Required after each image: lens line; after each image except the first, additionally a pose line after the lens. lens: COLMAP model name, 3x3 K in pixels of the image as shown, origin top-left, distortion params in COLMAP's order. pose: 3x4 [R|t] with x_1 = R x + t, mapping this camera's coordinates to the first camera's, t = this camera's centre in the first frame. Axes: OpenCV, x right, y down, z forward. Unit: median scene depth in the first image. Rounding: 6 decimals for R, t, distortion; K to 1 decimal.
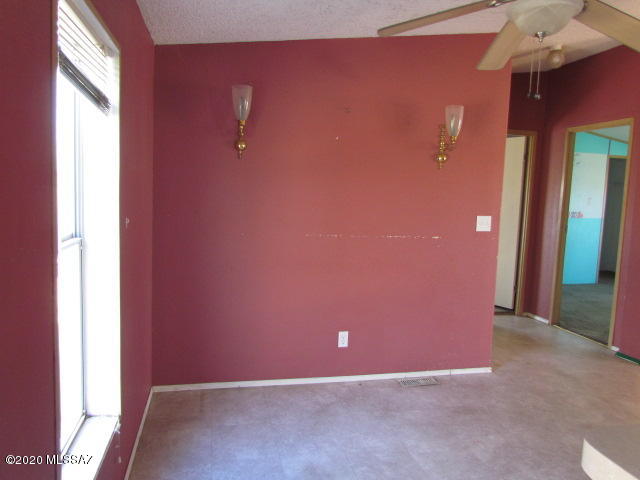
lens RADIAL K [[456.8, 0, 321.9], [0, 456.8, 236.6], [0, 0, 1]] dist [-0.042867, 0.031369]
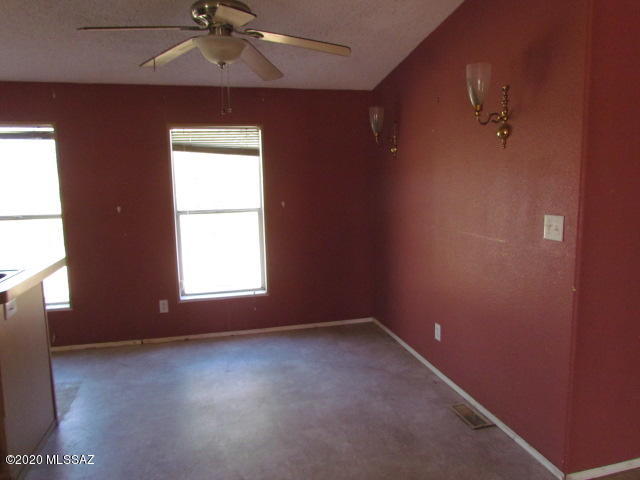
lens RADIAL K [[456.8, 0, 321.9], [0, 456.8, 236.6], [0, 0, 1]] dist [-0.042867, 0.031369]
pose [[0.015989, 0.091512, -0.995676, 1.091864], [-0.076234, 0.993016, 0.090044, -0.054562], [0.996962, 0.074465, 0.022854, 0.770909]]
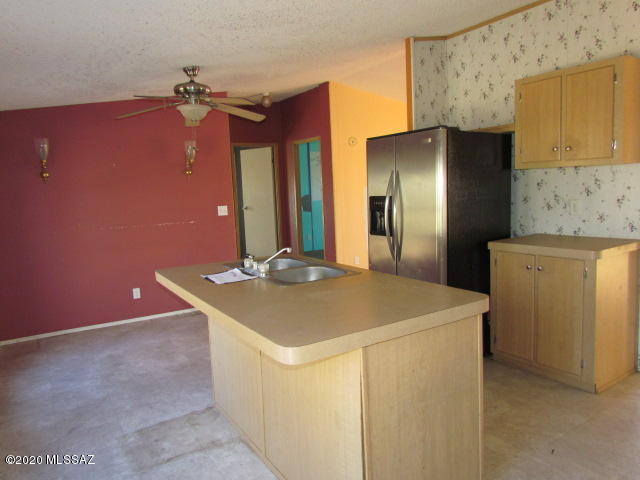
lens RADIAL K [[452.3, 0, 323.1], [0, 452.3, 239.3], [0, 0, 1]] dist [-0.024801, -0.002957]
pose [[0.936645, -0.114287, 0.331112, 0.168847], [0.107490, 0.993448, 0.038833, 0.055386], [-0.333381, -0.000782, 0.942792, -0.709337]]
